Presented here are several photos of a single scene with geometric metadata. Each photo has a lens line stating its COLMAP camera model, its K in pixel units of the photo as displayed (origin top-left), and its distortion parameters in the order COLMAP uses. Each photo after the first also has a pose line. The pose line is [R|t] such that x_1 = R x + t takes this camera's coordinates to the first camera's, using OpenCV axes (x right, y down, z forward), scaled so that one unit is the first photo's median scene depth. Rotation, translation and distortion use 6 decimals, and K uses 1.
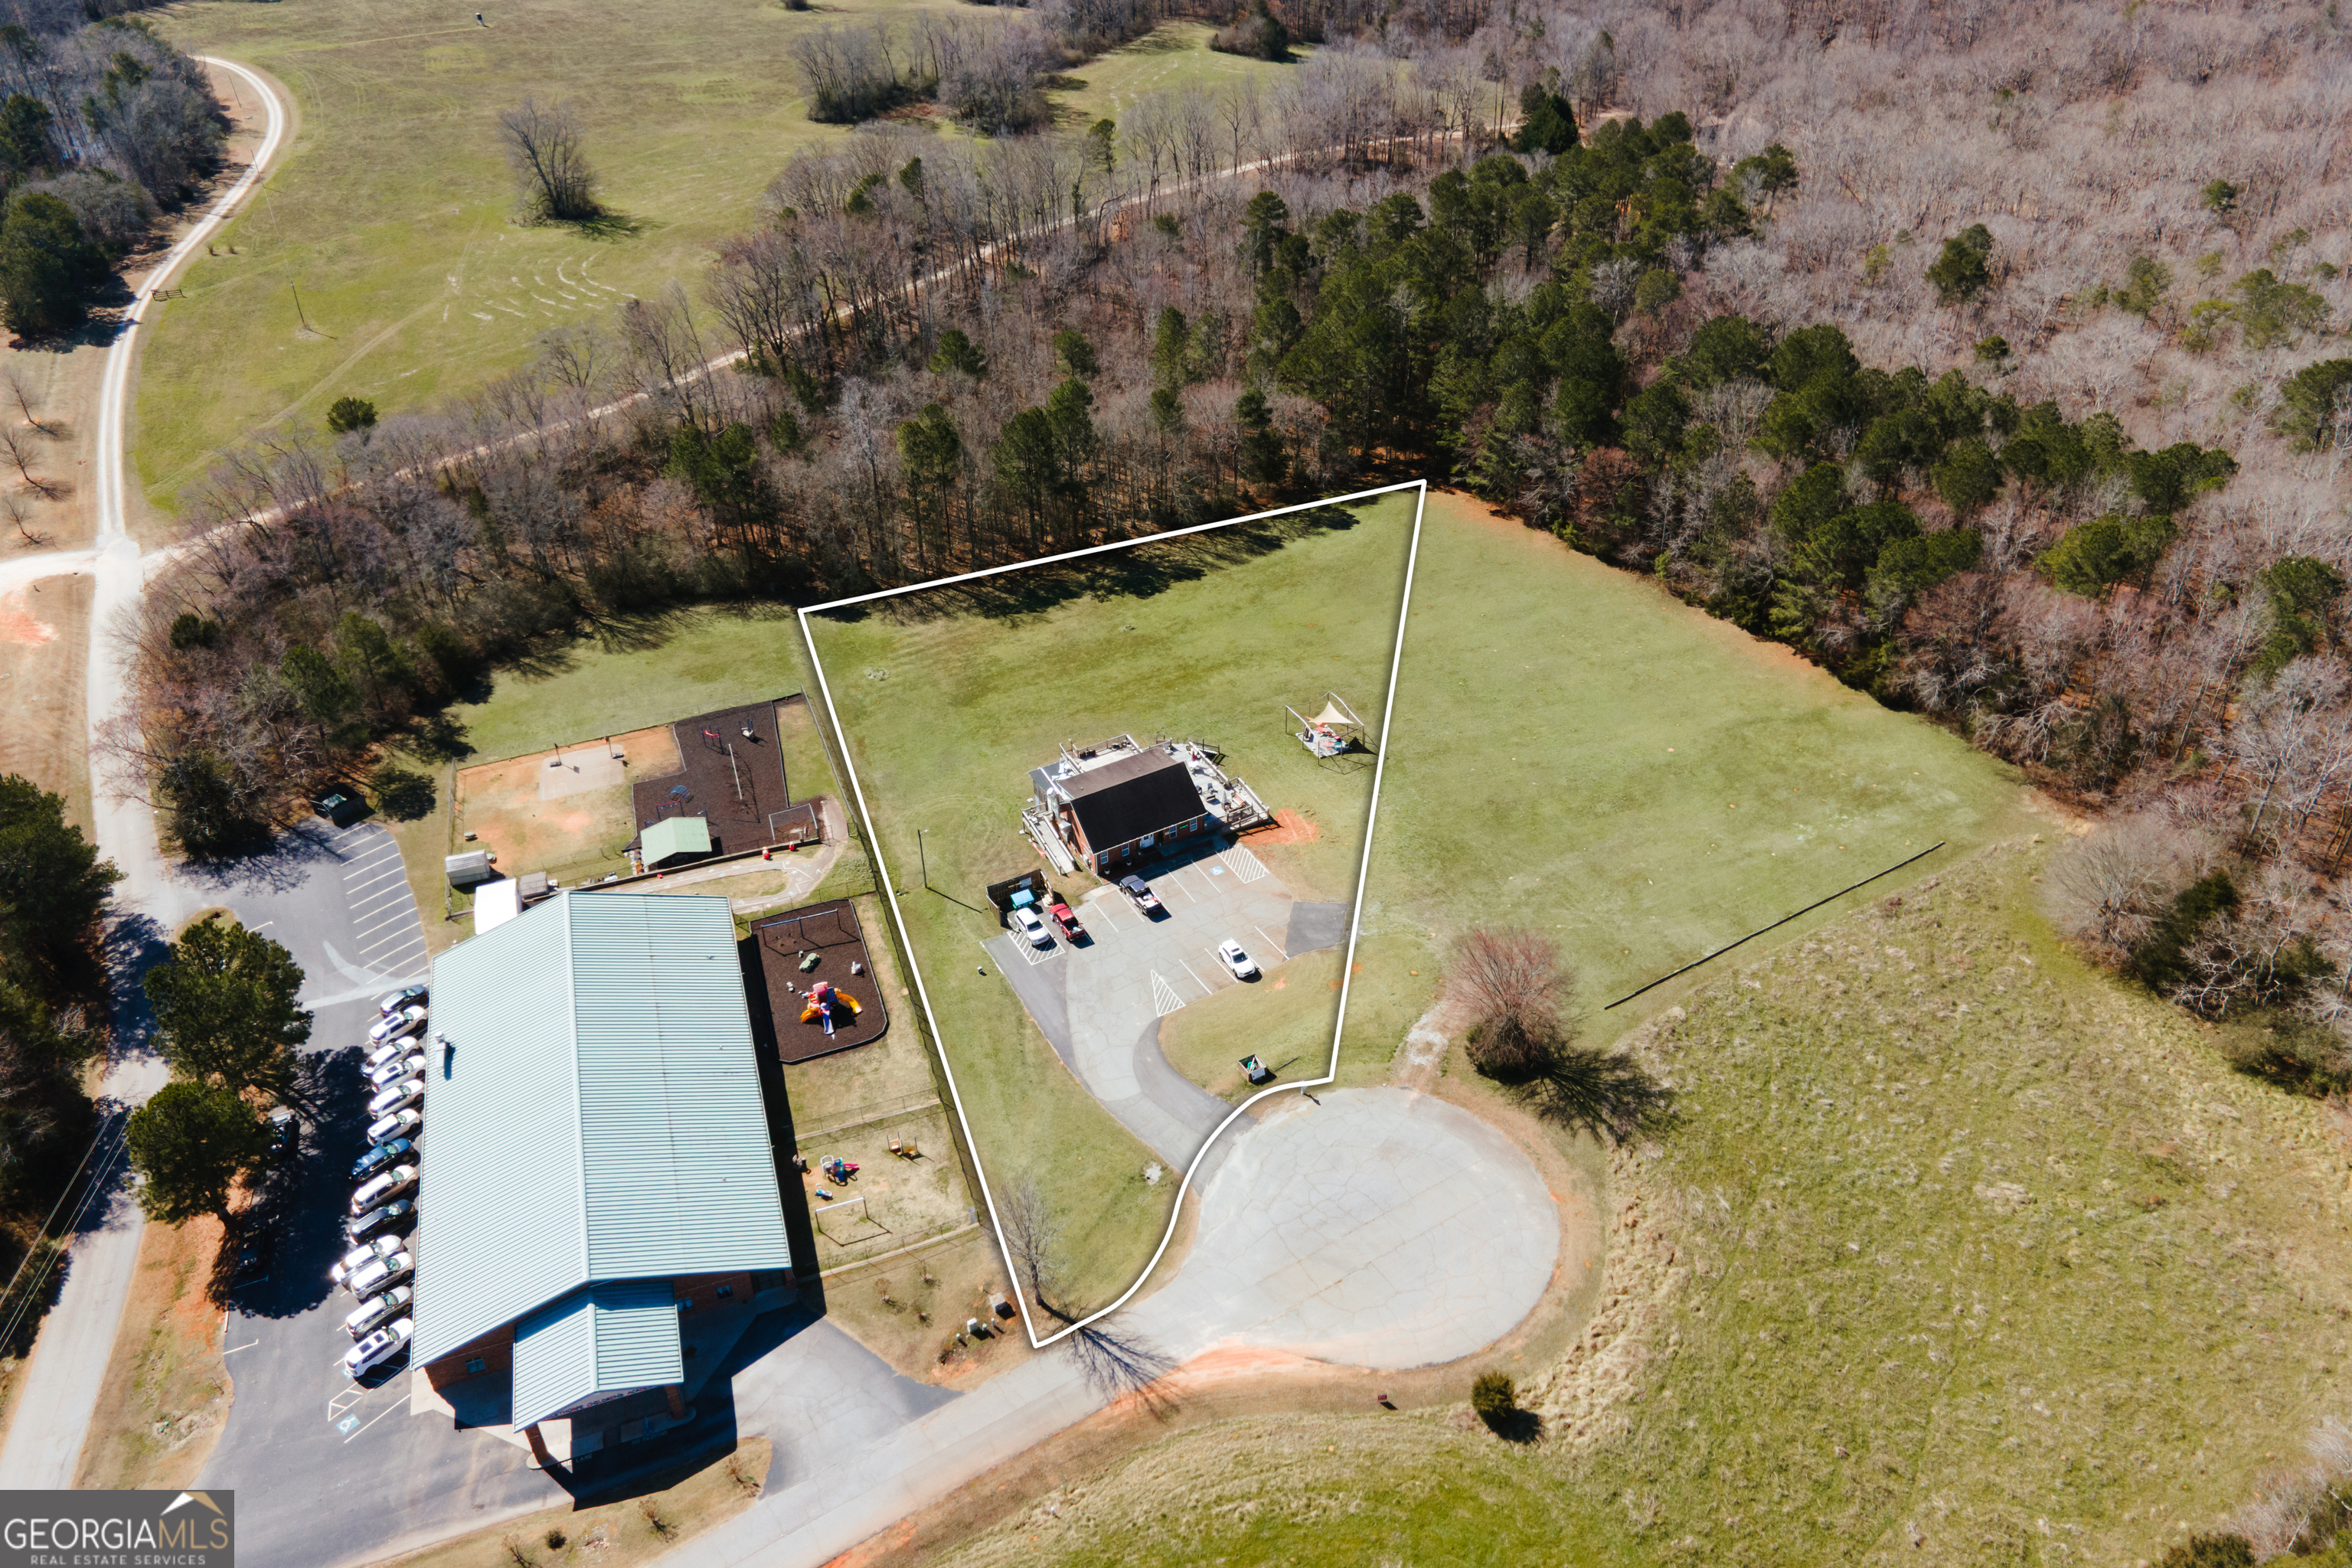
lens RADIAL K [[1714.6, 0, 1196.0], [0, 1714.6, 793.0], [0, 0, 1]] dist [0.026608, 0.005638]
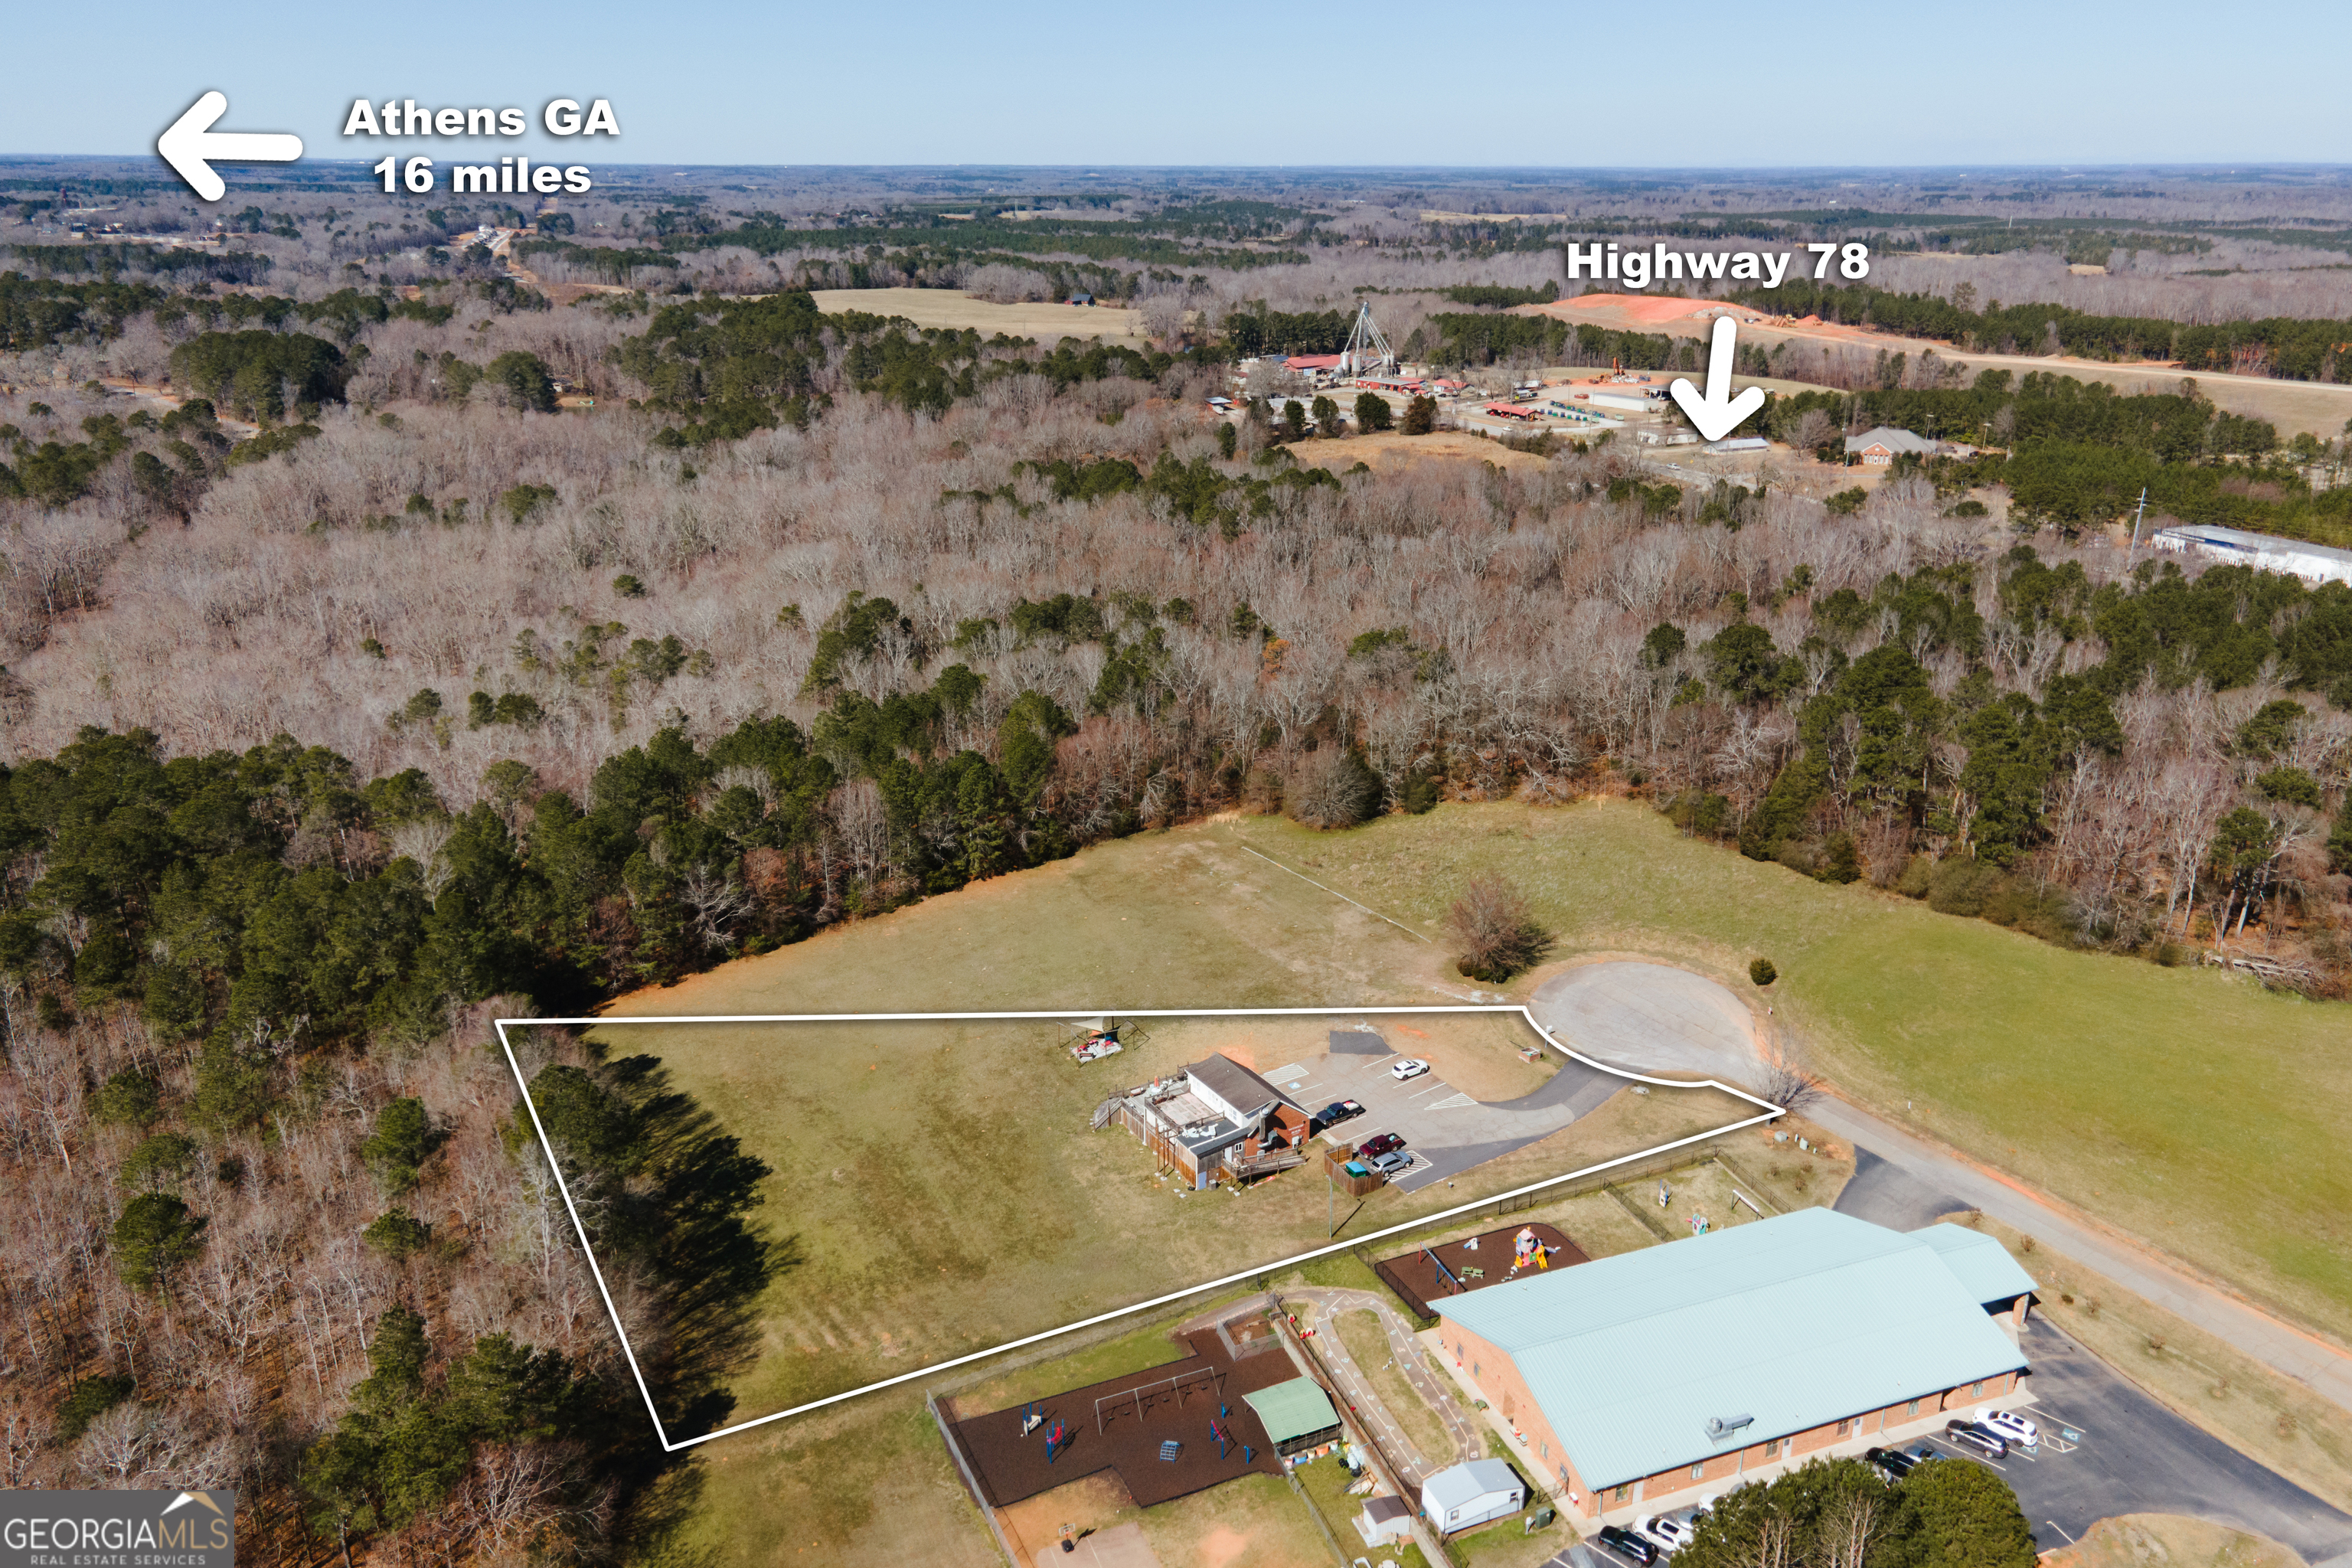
lens RADIAL K [[1714.6, 0, 1196.0], [0, 1714.6, 793.0], [0, 0, 1]] dist [0.026608, 0.005638]
pose [[-0.055510, -0.325991, 0.943742, -0.988509], [0.594502, 0.748595, 0.293551, -0.472304], [-0.802176, 0.577351, 0.152248, 0.709181]]
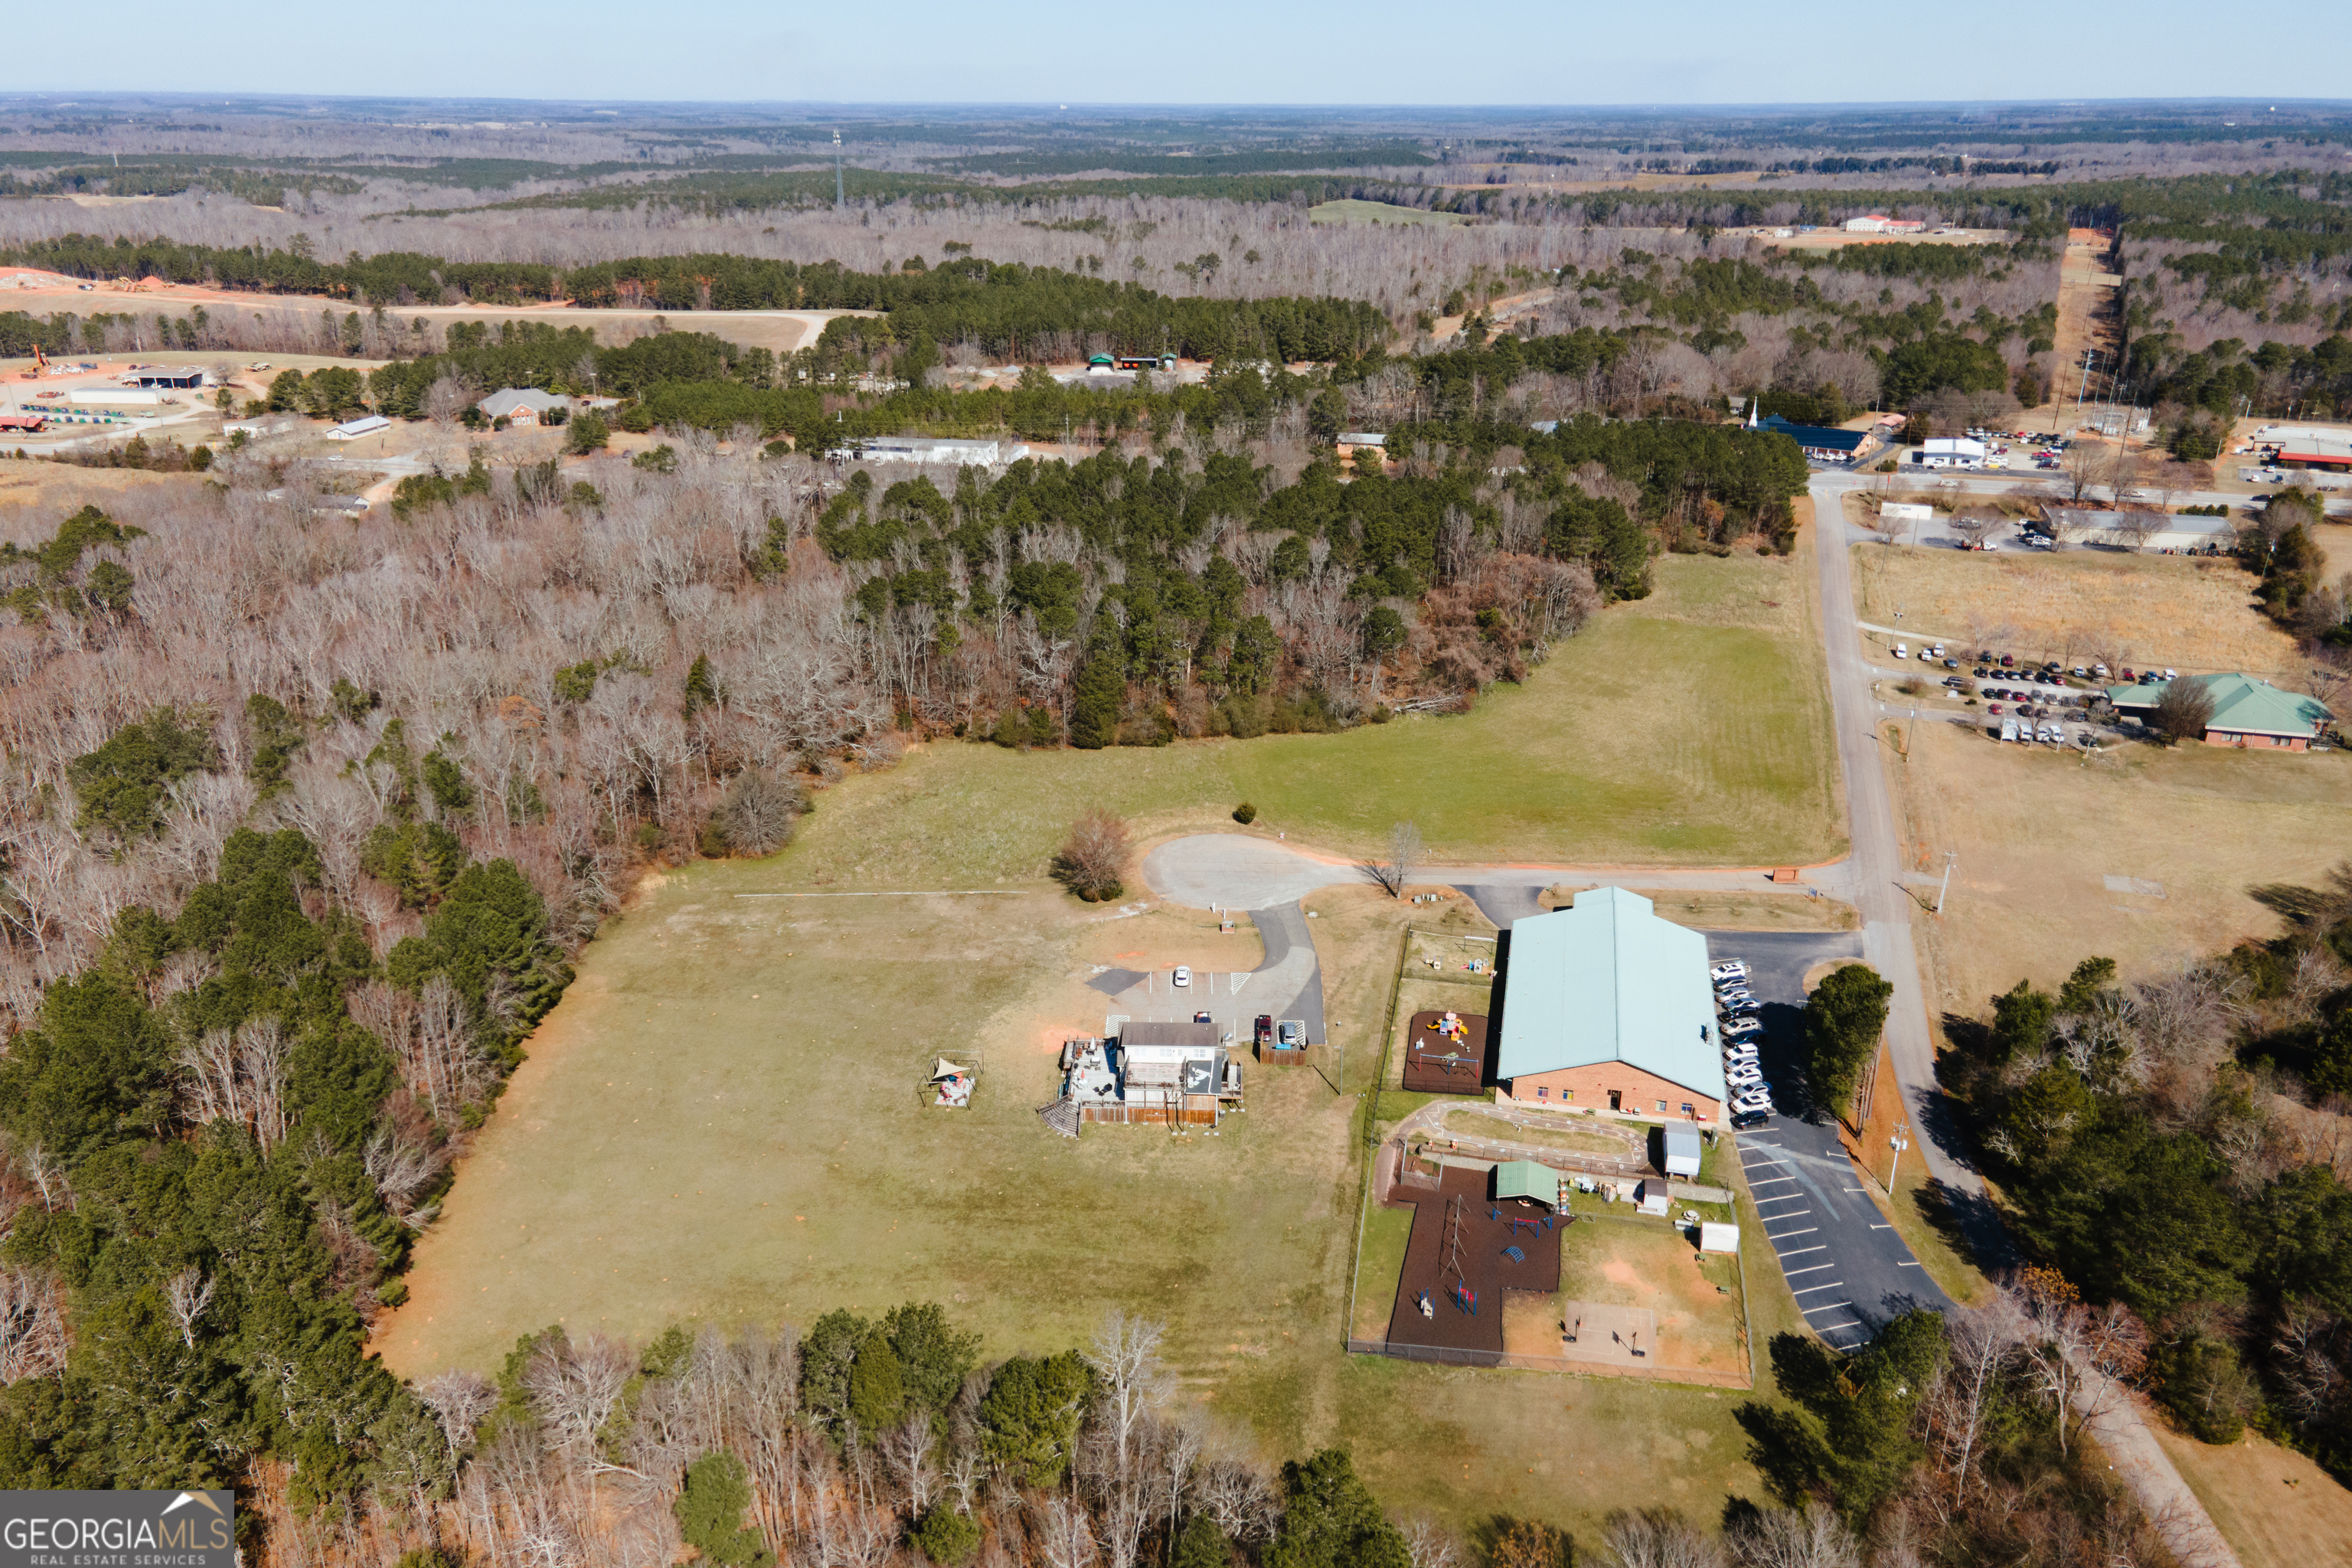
lens RADIAL K [[1732.9, 0, 1161.6], [0, 1732.9, 820.0], [0, 0, 1]] dist [0.029406, 0.010122]
pose [[-0.856983, -0.184189, 0.481305, -0.579360], [0.314827, 0.552293, 0.771917, -1.006207], [-0.408000, 0.813048, -0.415318, 1.332926]]
